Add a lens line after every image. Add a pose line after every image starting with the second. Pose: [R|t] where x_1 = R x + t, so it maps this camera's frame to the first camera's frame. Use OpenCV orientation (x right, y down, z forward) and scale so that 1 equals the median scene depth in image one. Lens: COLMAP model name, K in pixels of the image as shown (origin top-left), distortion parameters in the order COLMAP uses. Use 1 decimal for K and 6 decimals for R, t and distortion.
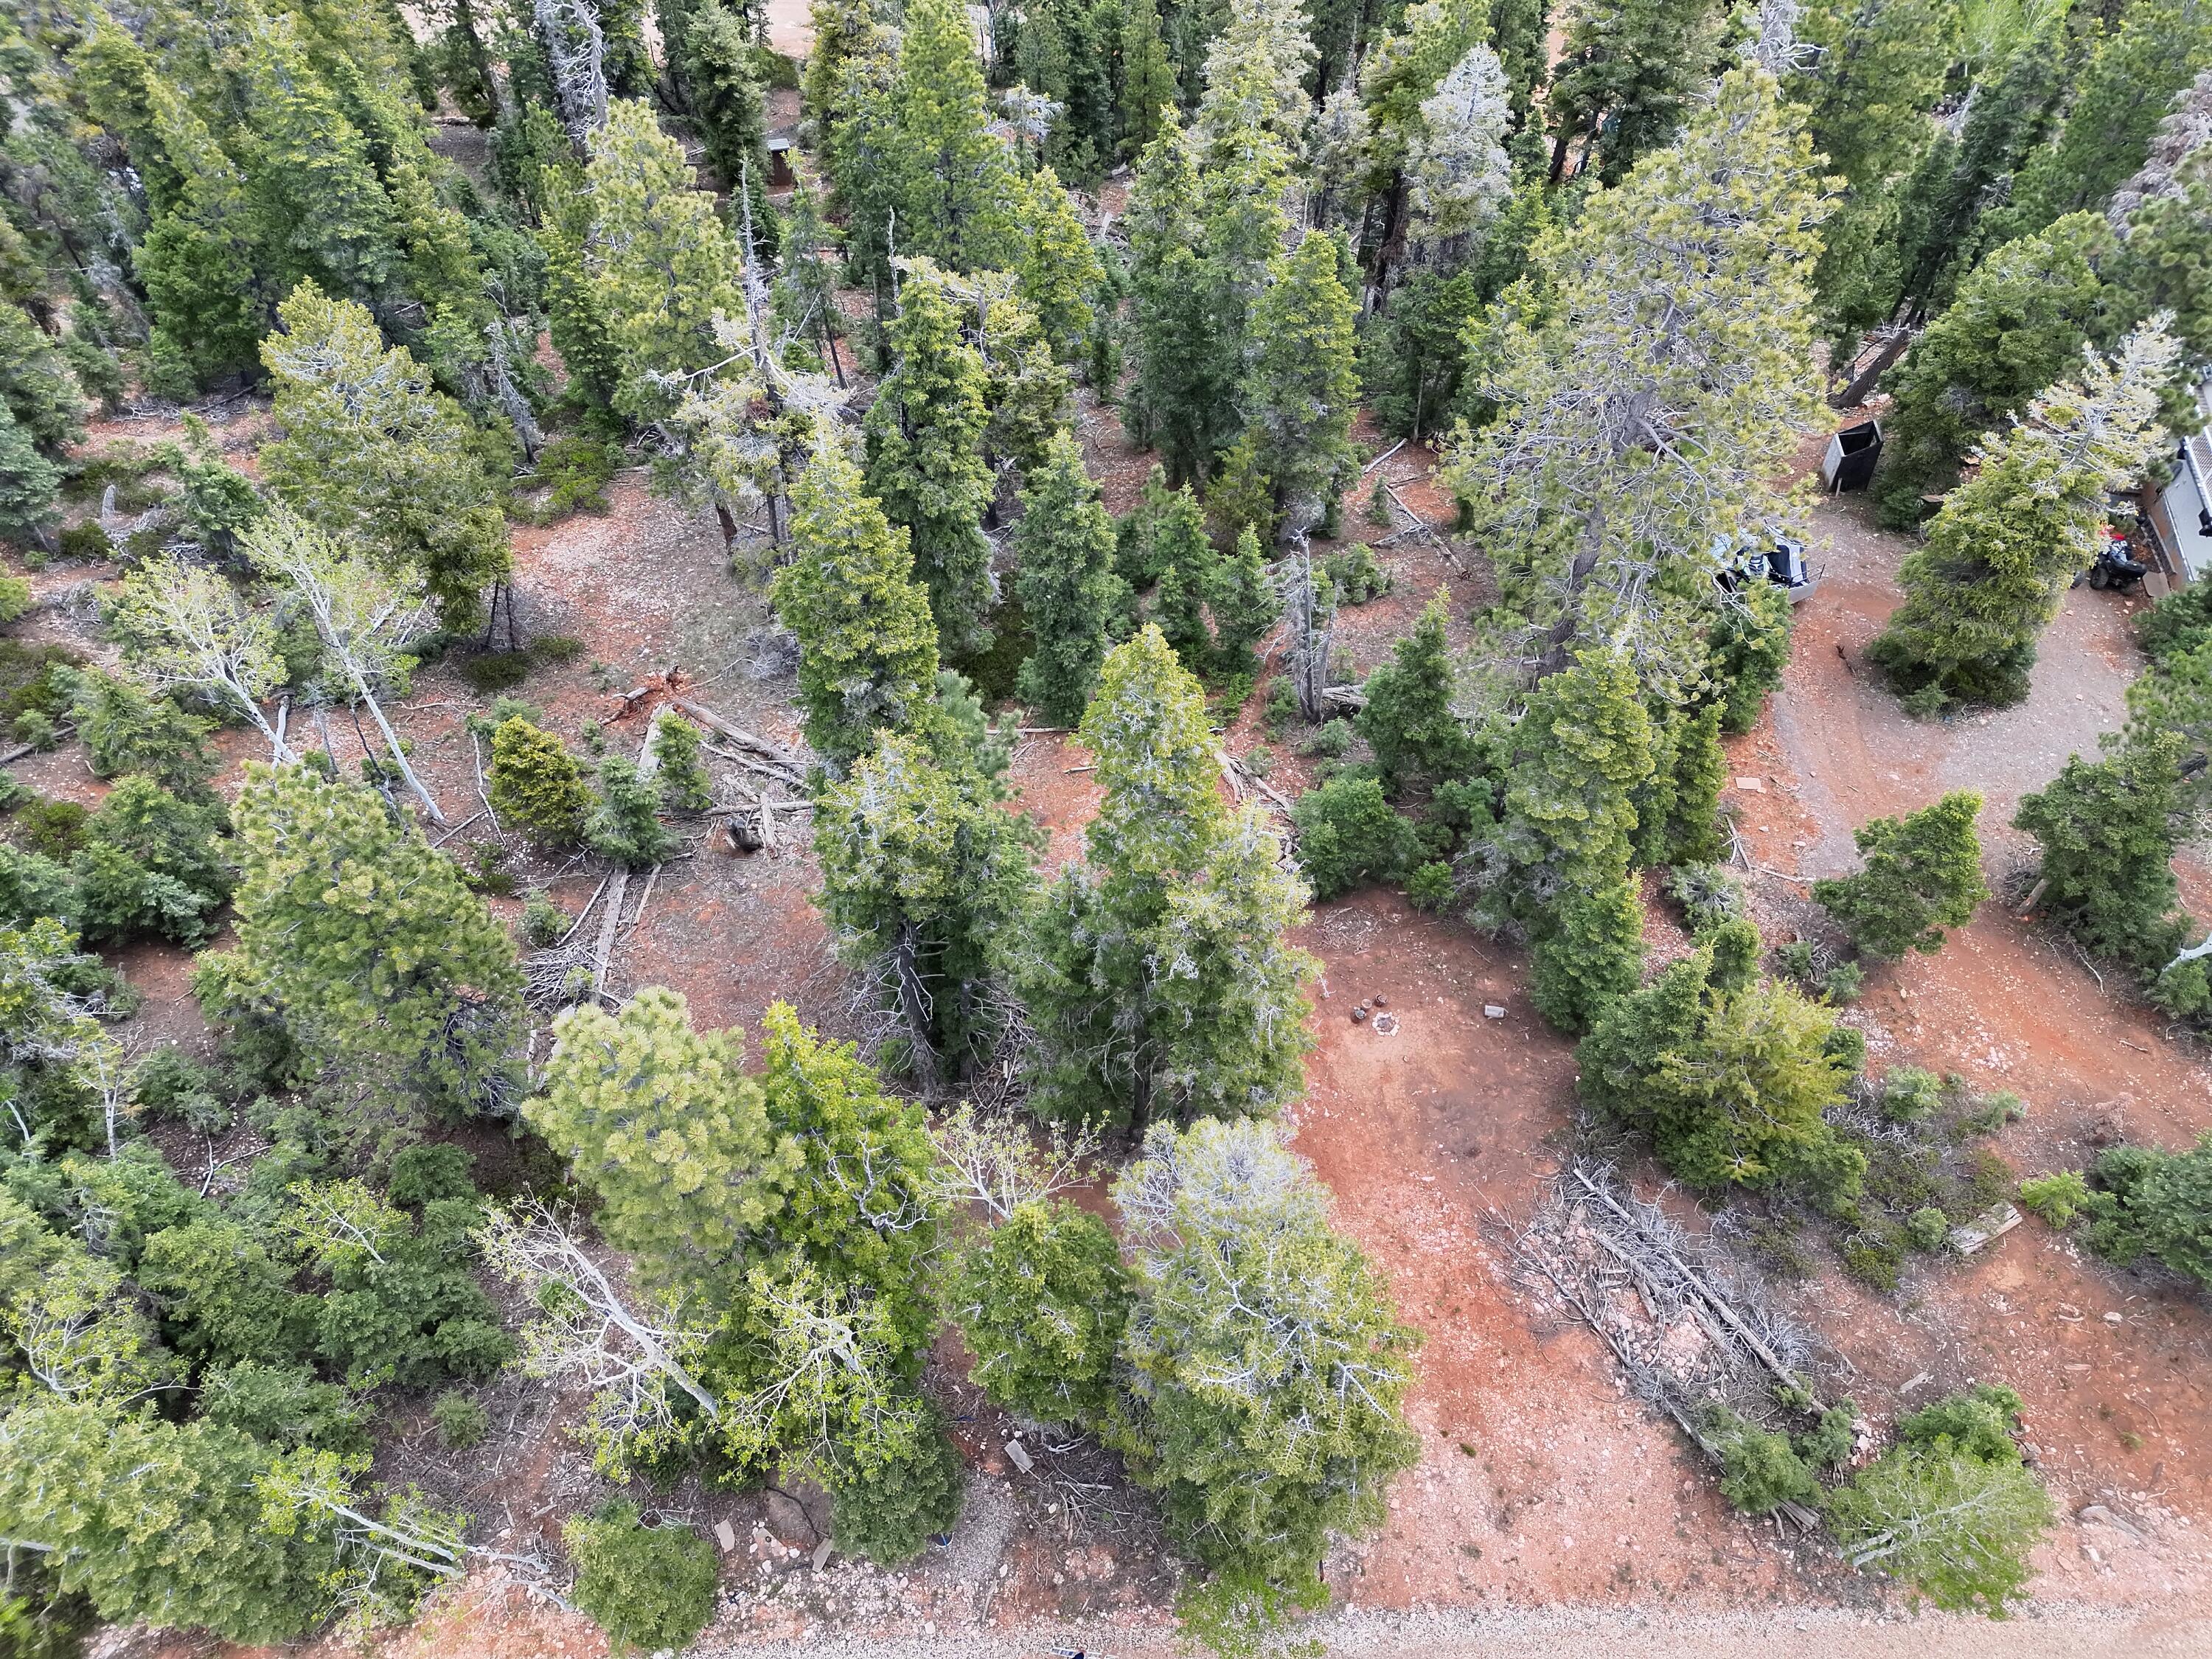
lens RADIAL K [[1537.5, 0, 1105.3], [0, 1537.5, 814.0], [0, 0, 1]] dist [0.091239, -0.085235]
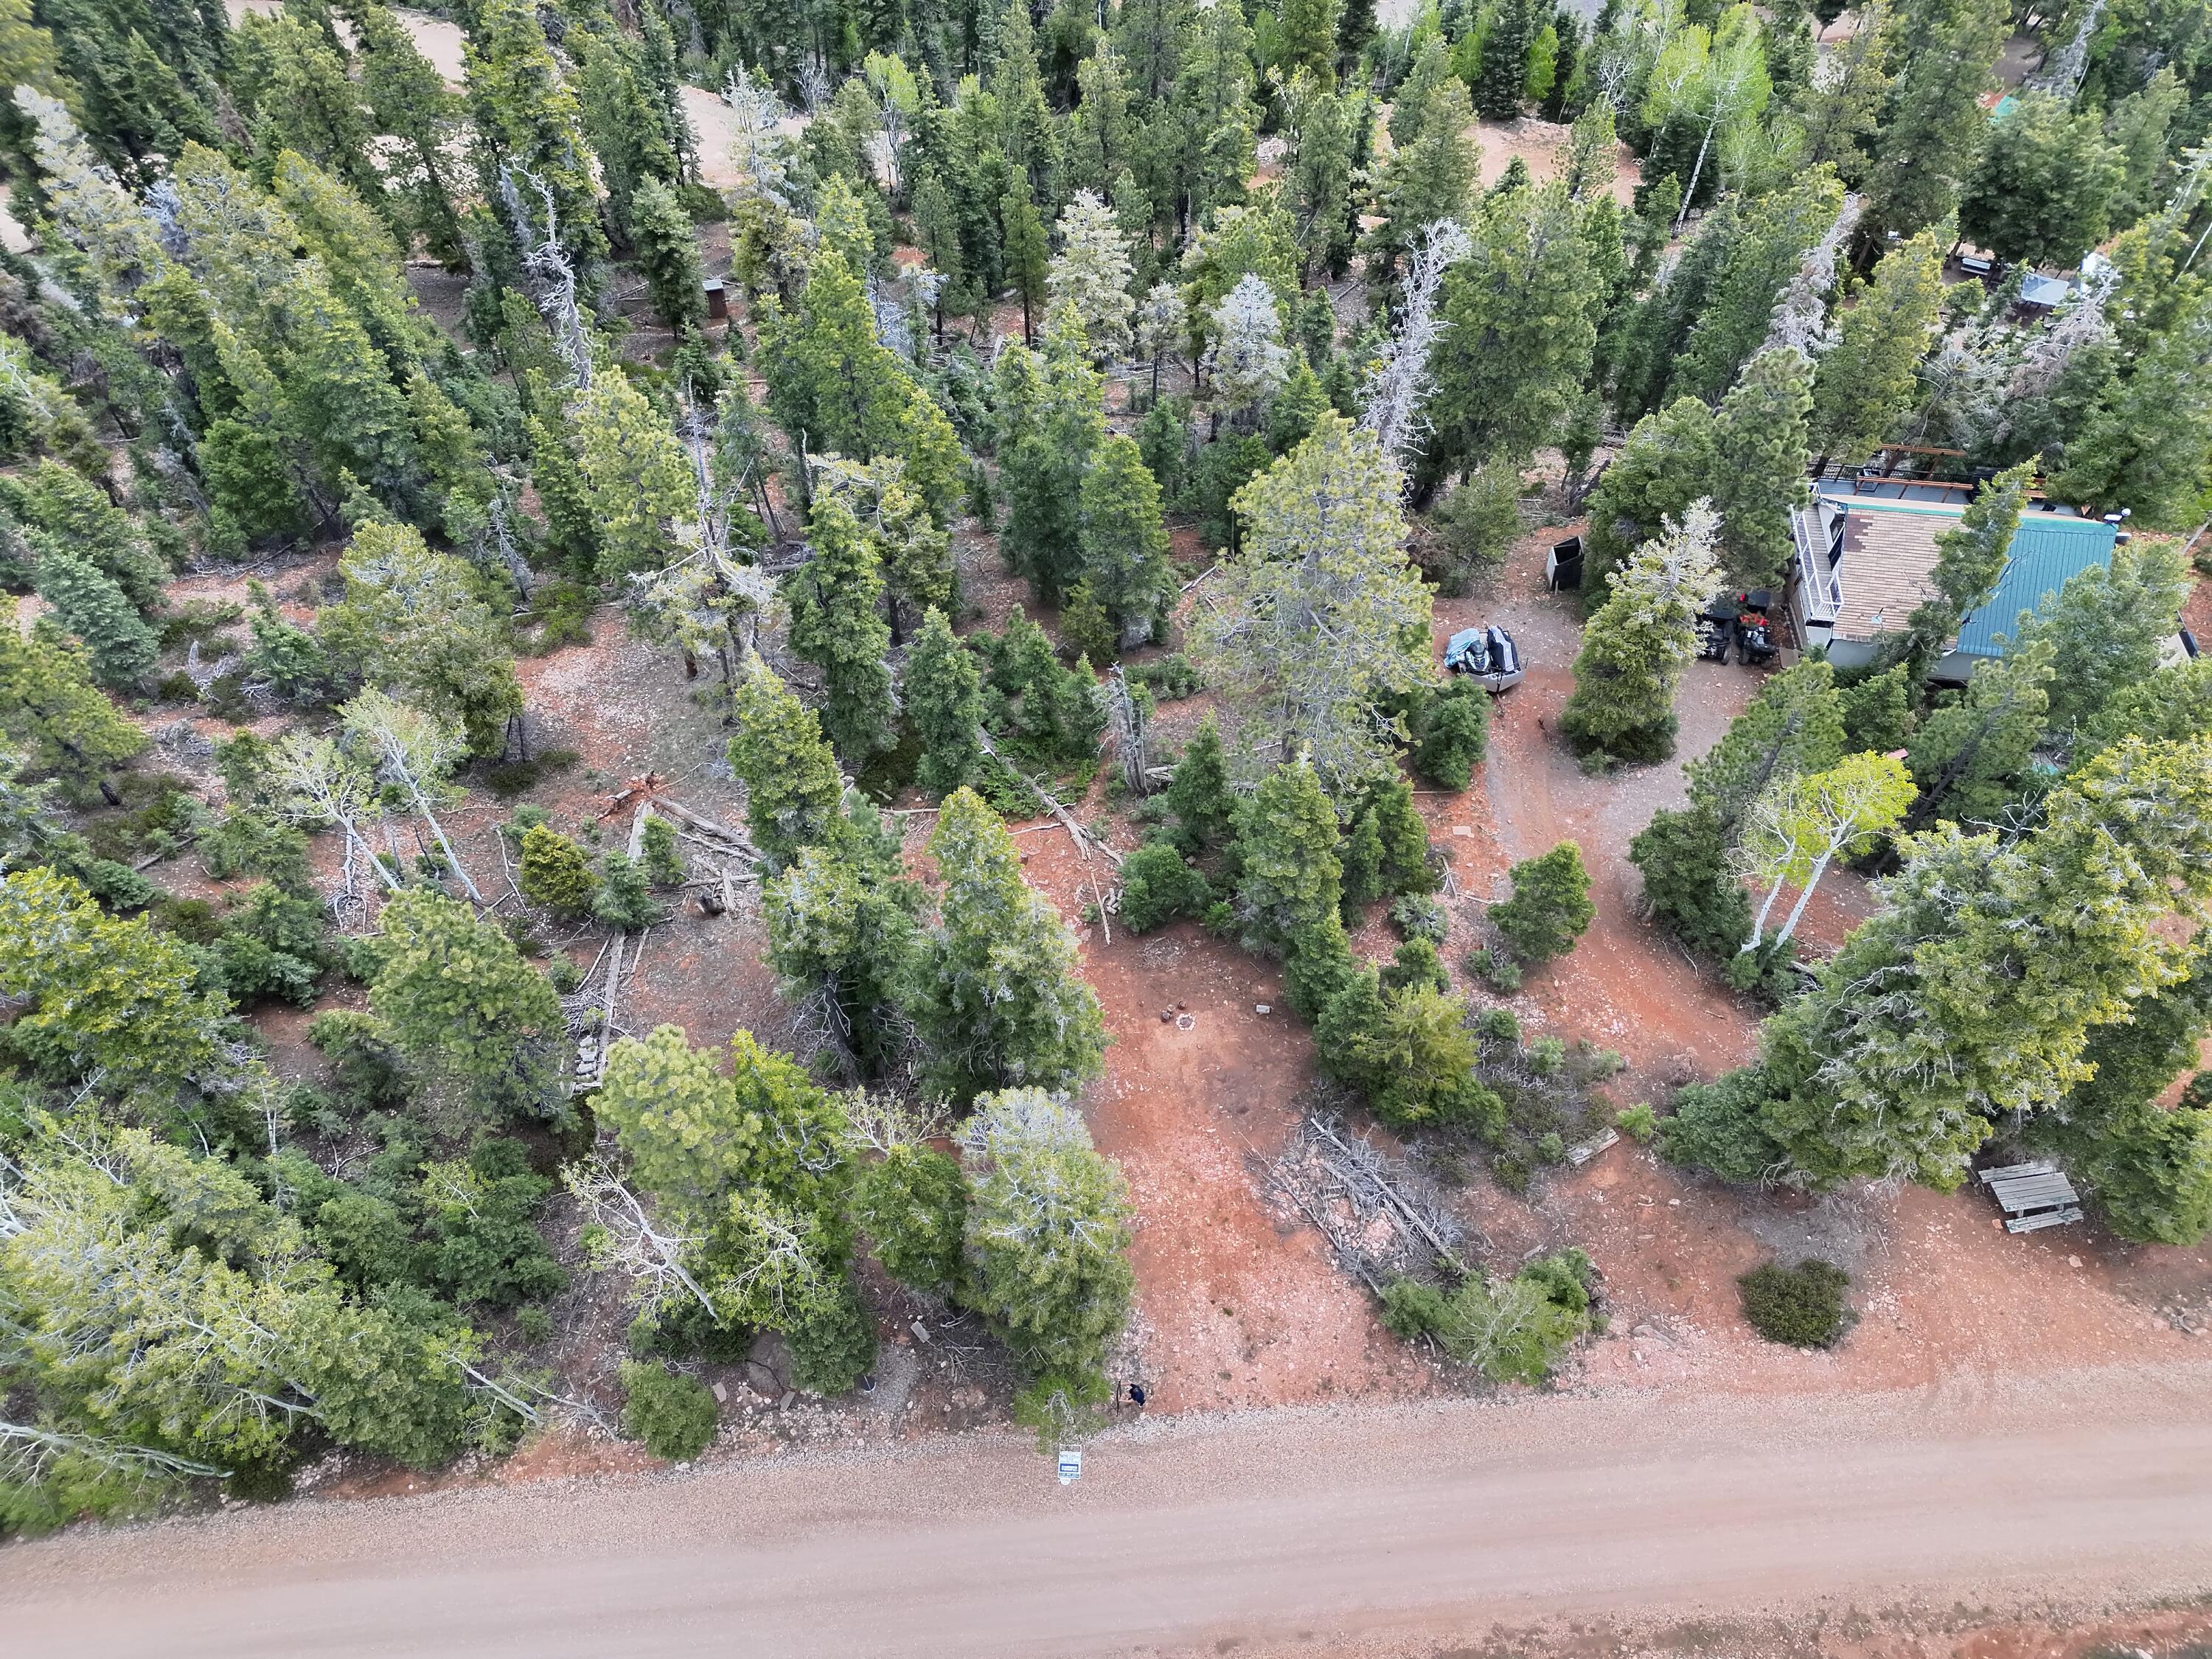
lens RADIAL K [[1537.5, 0, 1105.3], [0, 1537.5, 814.0], [0, 0, 1]] dist [0.091239, -0.085235]
pose [[0.998829, -0.040605, 0.026287, 0.084364], [0.040655, 0.999172, -0.001377, -0.053503], [-0.026210, 0.002444, 0.999653, -0.391653]]
